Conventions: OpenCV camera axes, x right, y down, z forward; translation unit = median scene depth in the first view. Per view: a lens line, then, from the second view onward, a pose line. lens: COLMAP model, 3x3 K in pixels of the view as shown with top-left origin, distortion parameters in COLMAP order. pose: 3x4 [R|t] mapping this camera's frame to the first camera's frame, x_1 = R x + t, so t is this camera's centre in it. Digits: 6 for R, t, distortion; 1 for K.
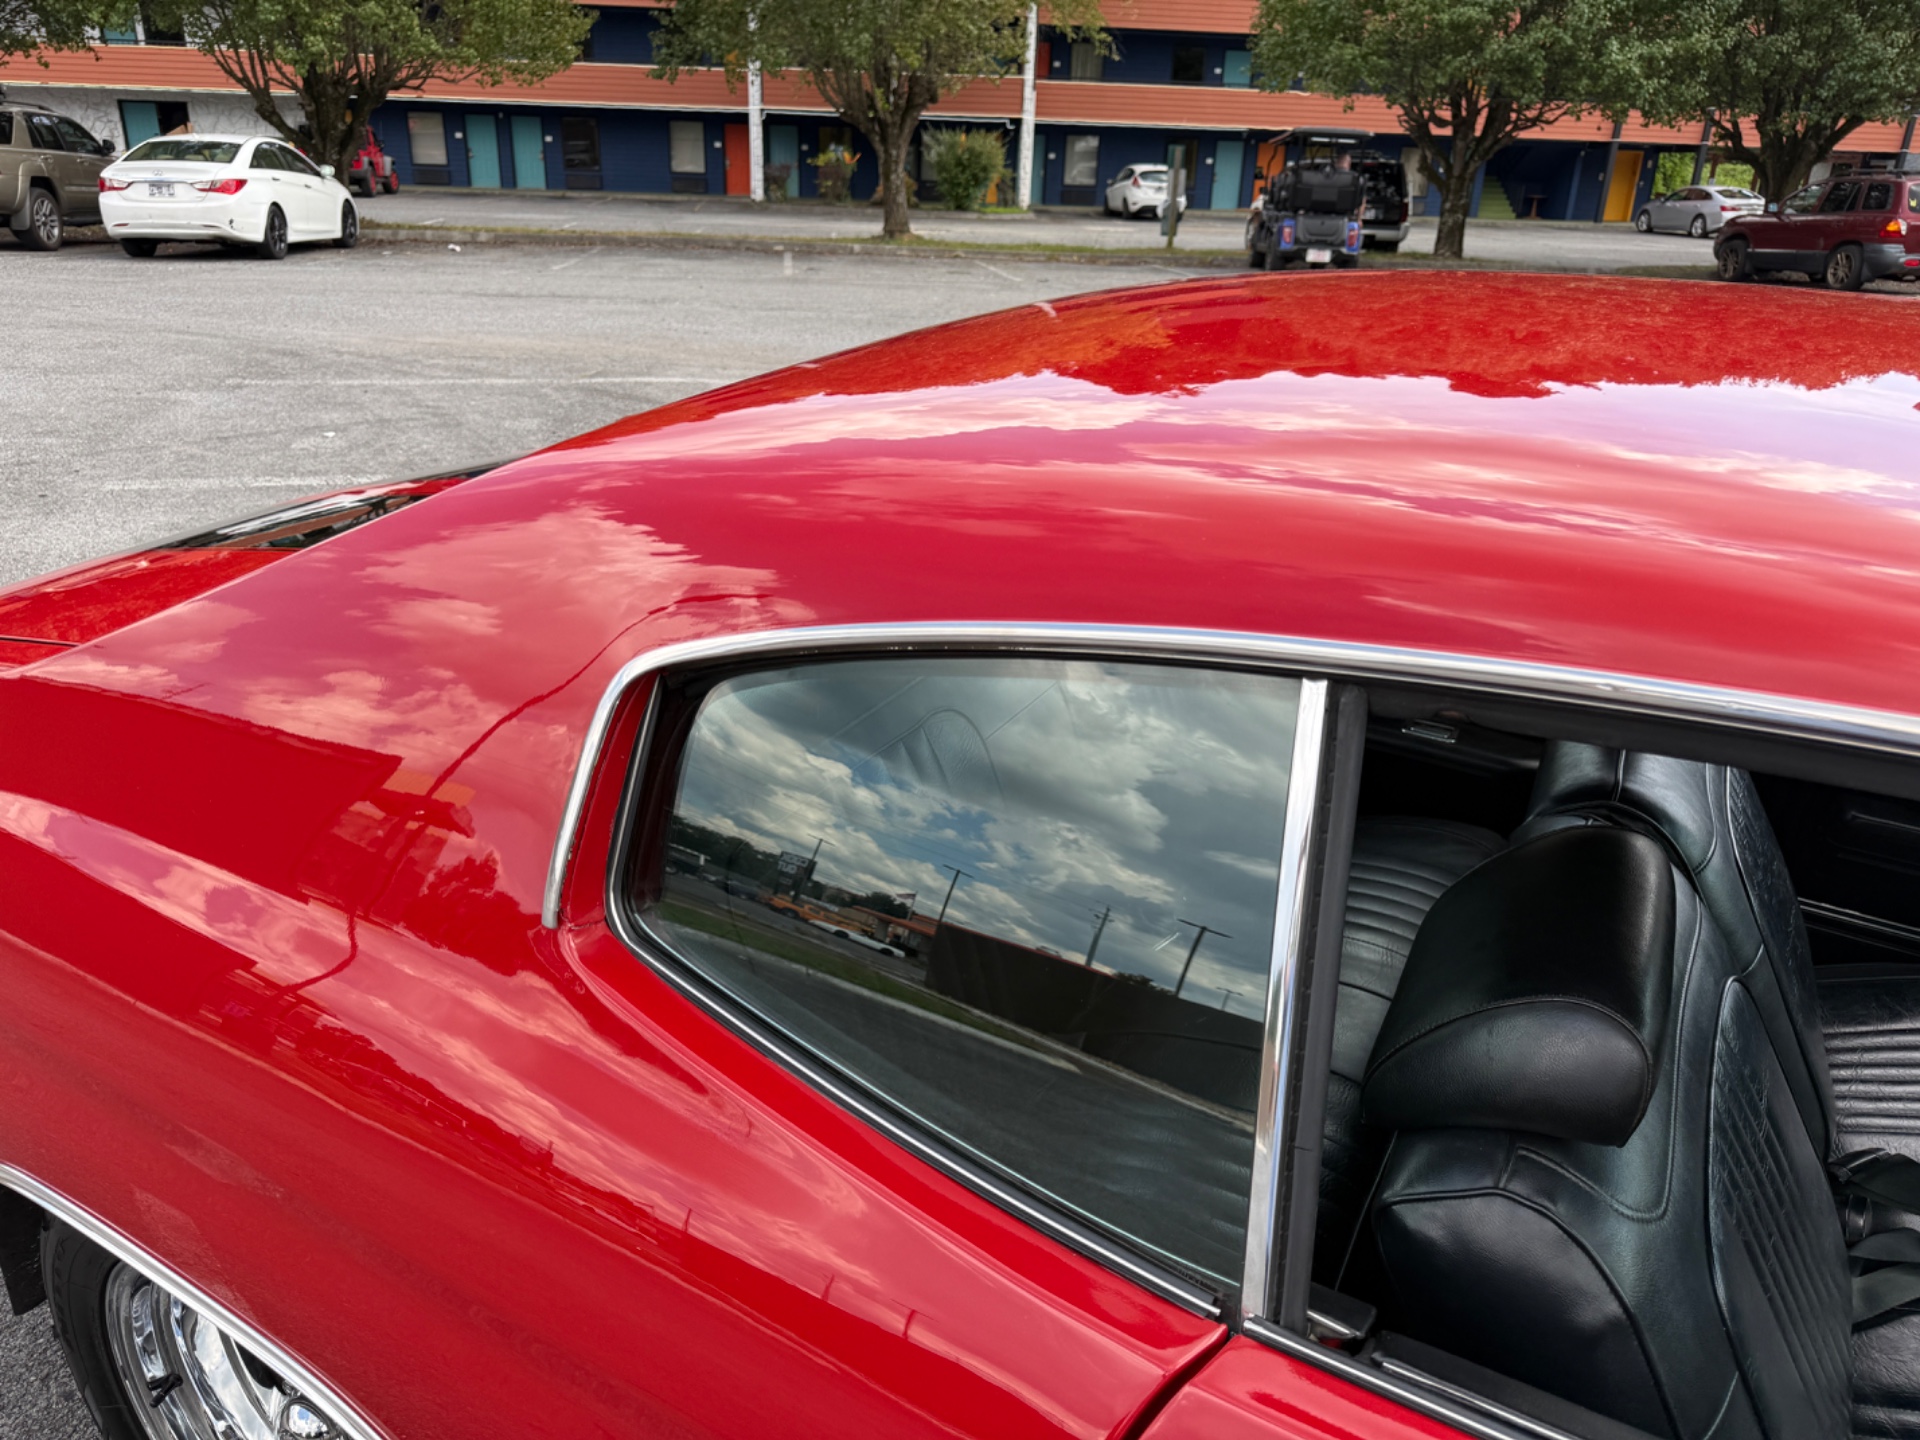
lens RADIAL K [[1336.8, 0, 941.8], [0, 1336.8, 735.1], [0, 0, 1]] dist [0.013967, -0.021135]
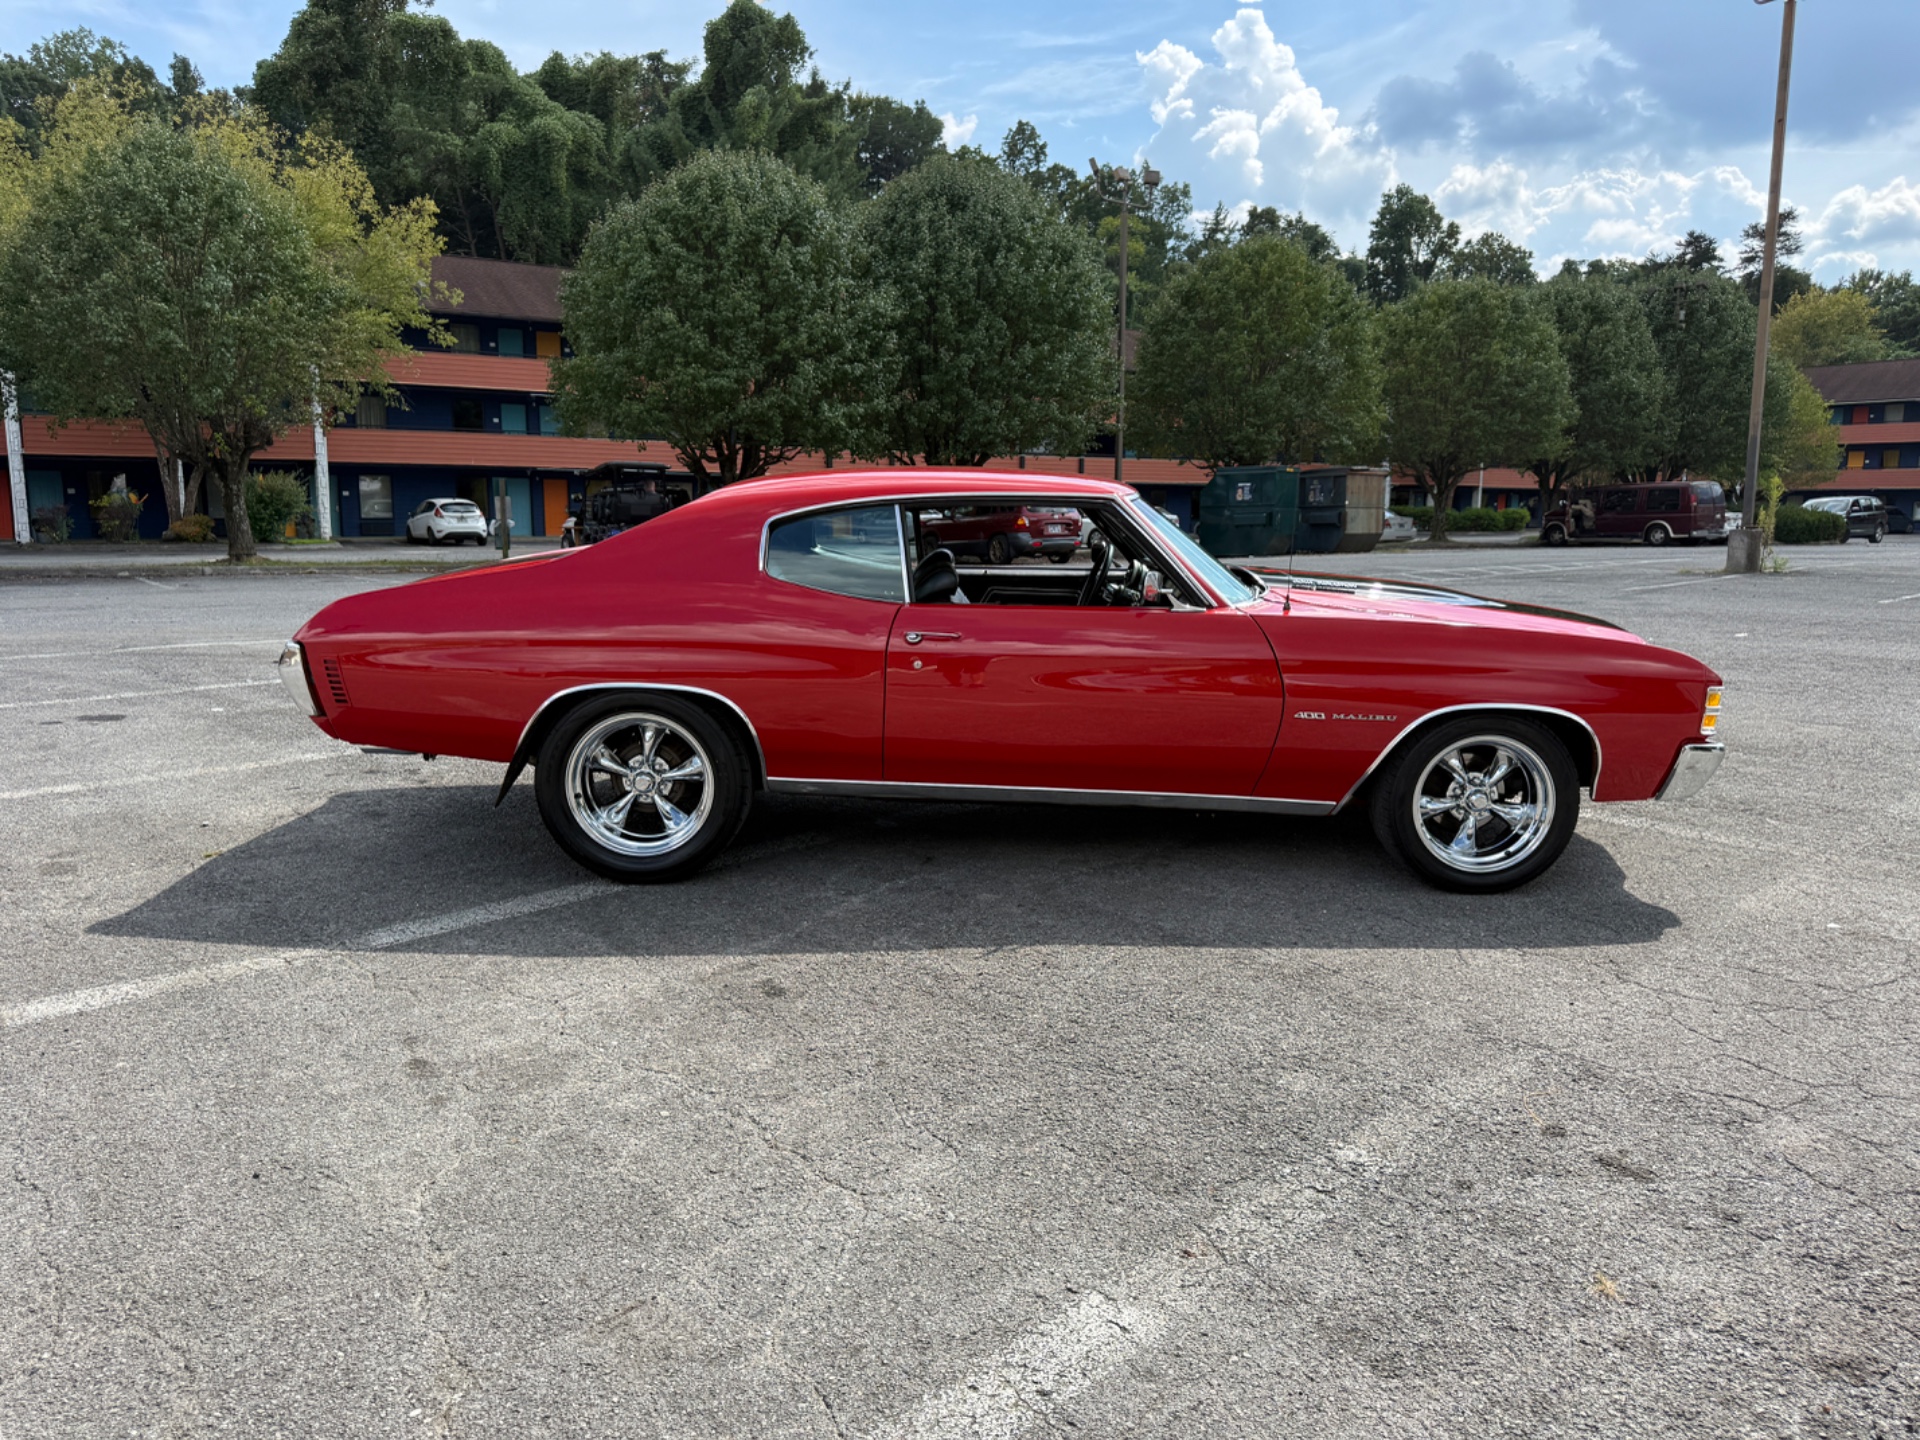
lens RADIAL K [[1342.4, 0, 962.7], [0, 1342.4, 752.7], [0, 0, 1]] dist [-0.037881, 0.008025]
pose [[0.860200, -0.109634, 0.498032, -0.084661], [0.214259, 0.963934, -0.157873, 0.065660], [-0.462762, 0.242510, 0.852667, -0.132085]]
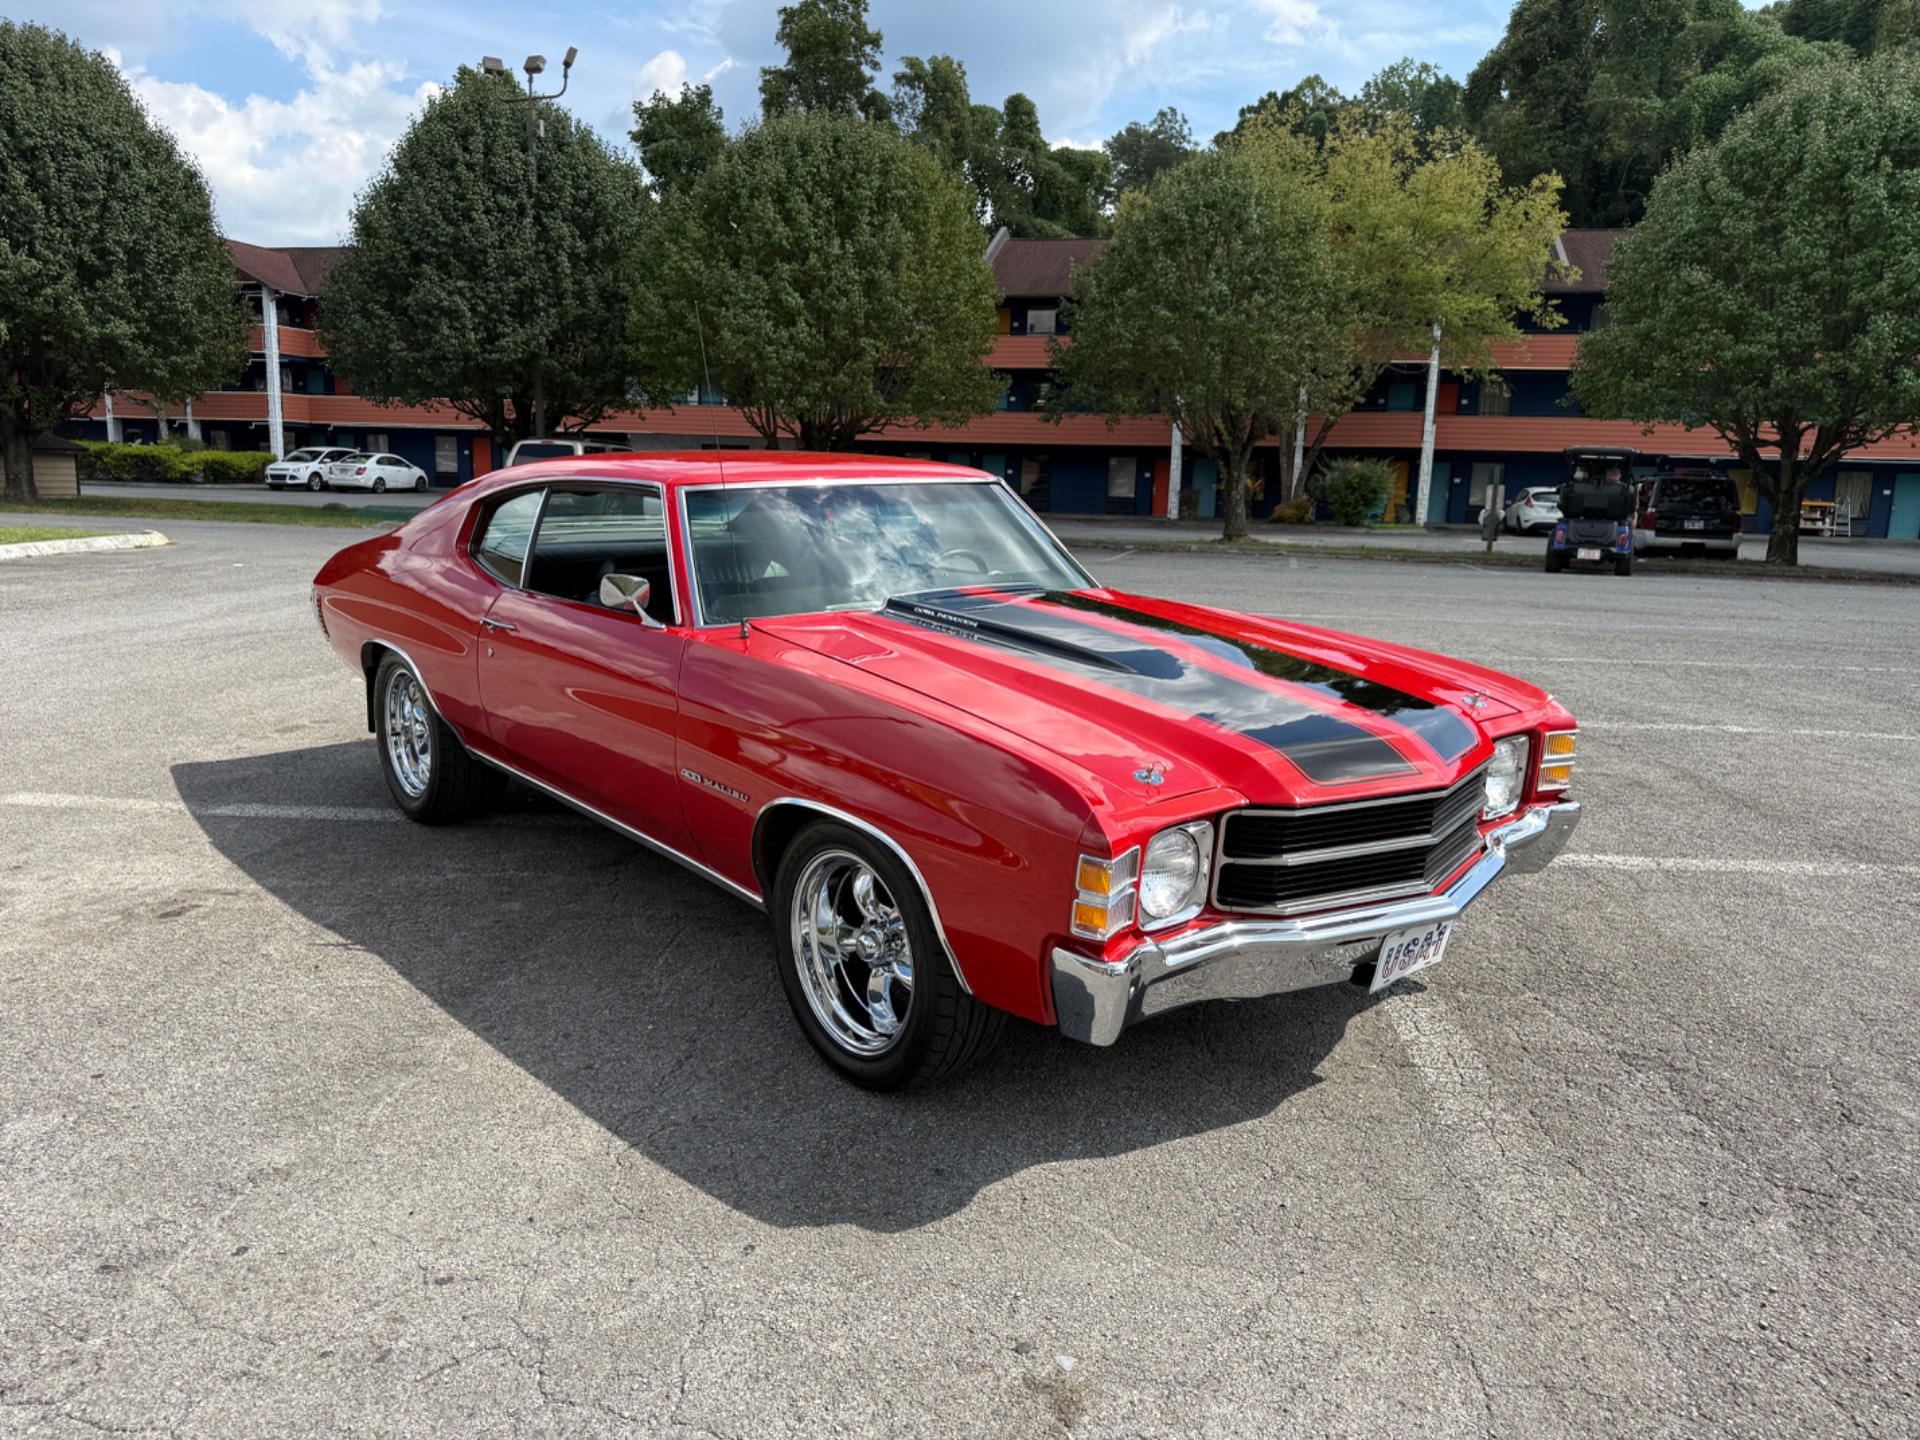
lens RADIAL K [[1358.9, 0, 958.0], [0, 1358.9, 706.1], [0, 0, 1]] dist [0.000120, -0.004843]
pose [[0.946119, 0.046211, -0.320506, 0.119484], [-0.123953, 0.966064, -0.226617, 0.065112], [0.299157, 0.254134, 0.919740, -0.124440]]
